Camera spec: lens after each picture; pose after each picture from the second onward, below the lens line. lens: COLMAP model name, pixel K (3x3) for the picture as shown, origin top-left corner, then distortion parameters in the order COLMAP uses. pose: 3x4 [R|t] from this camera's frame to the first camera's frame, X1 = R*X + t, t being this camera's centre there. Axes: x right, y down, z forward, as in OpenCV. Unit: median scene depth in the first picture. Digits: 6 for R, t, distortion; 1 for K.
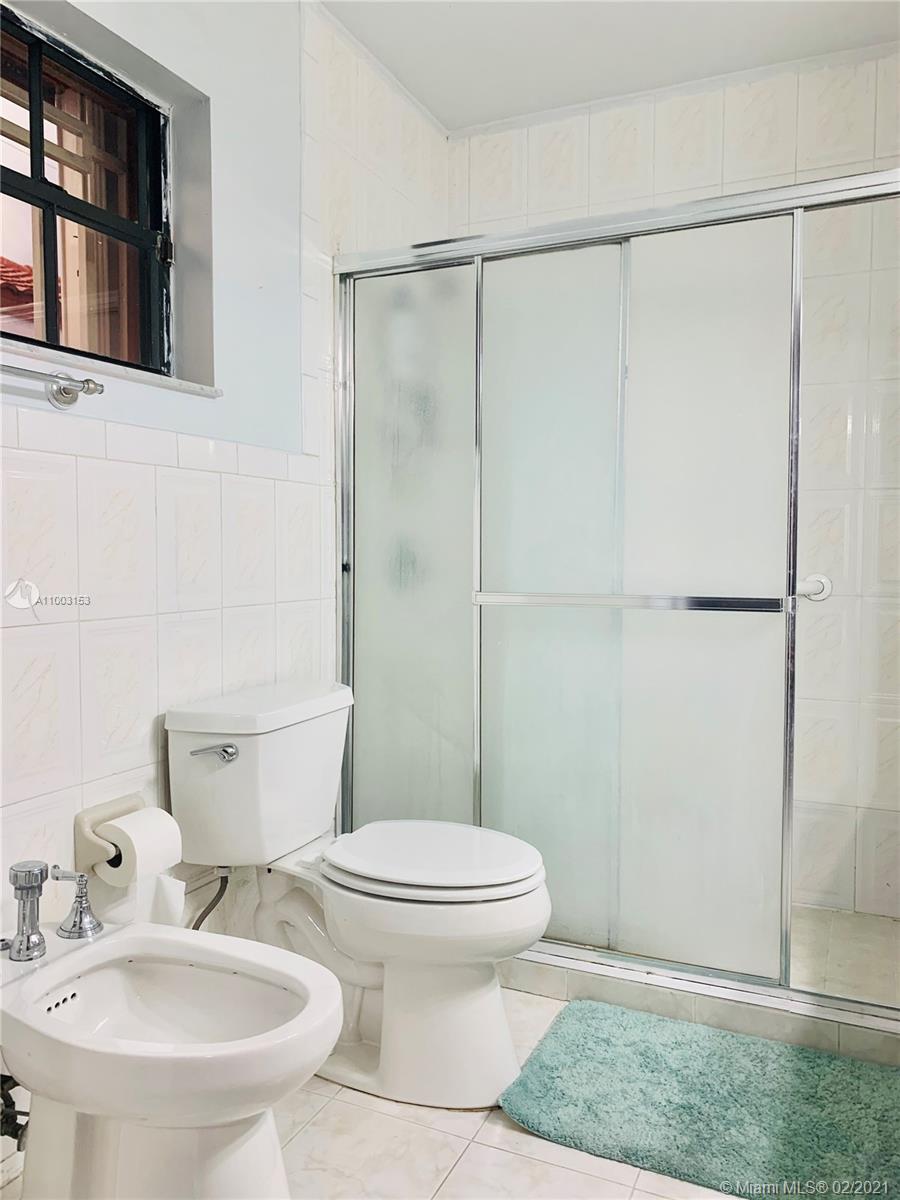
lens RADIAL K [[918.5, 0, 450.0], [0, 918.5, 596.7], [0, 0, 1]] dist [0.016181, -0.001636]
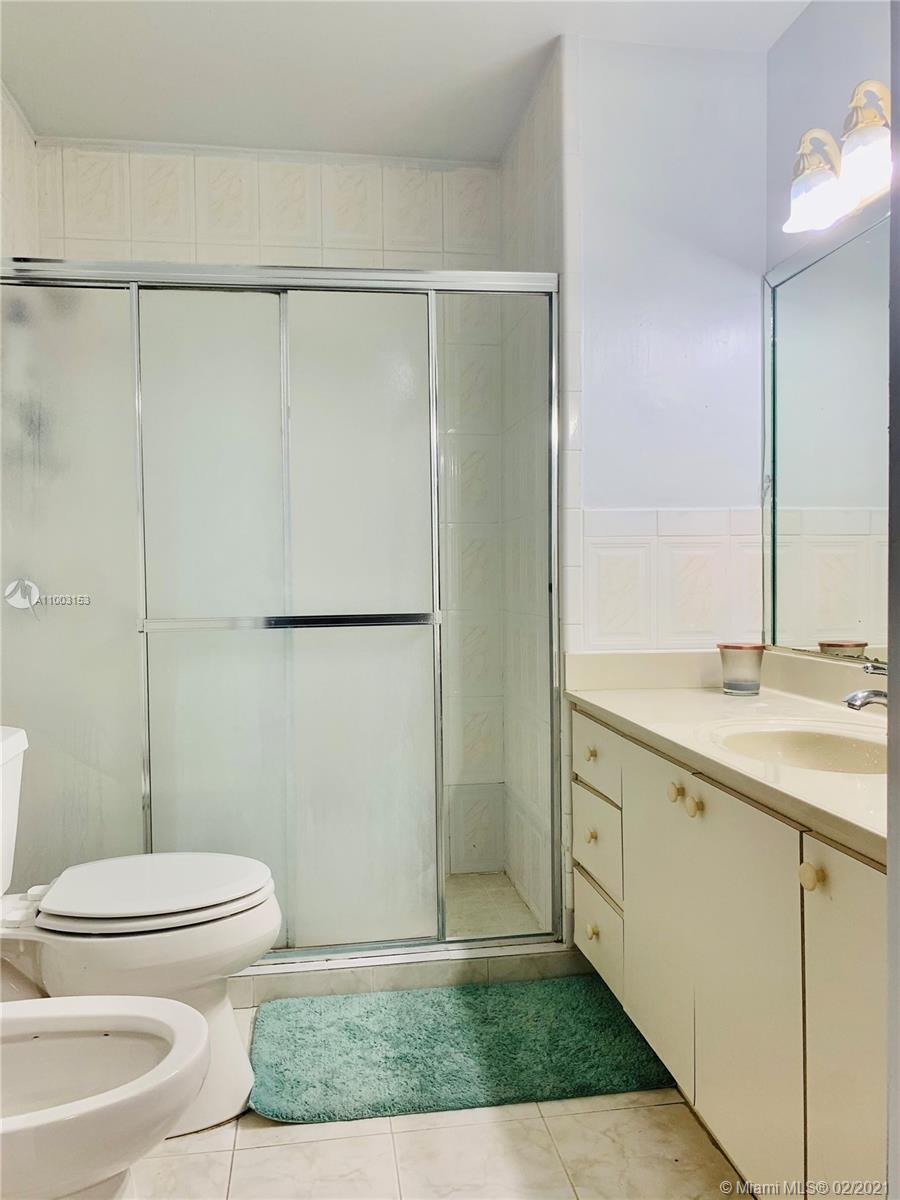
lens RADIAL K [[919.9, 0, 447.1], [0, 919.9, 596.1], [0, 0, 1]] dist [0.010454, 0.004533]
pose [[0.841845, -0.029493, 0.538913, -0.268765], [0.043397, 0.998972, -0.013120, -0.003236], [-0.537972, 0.034432, 0.842259, -0.015098]]
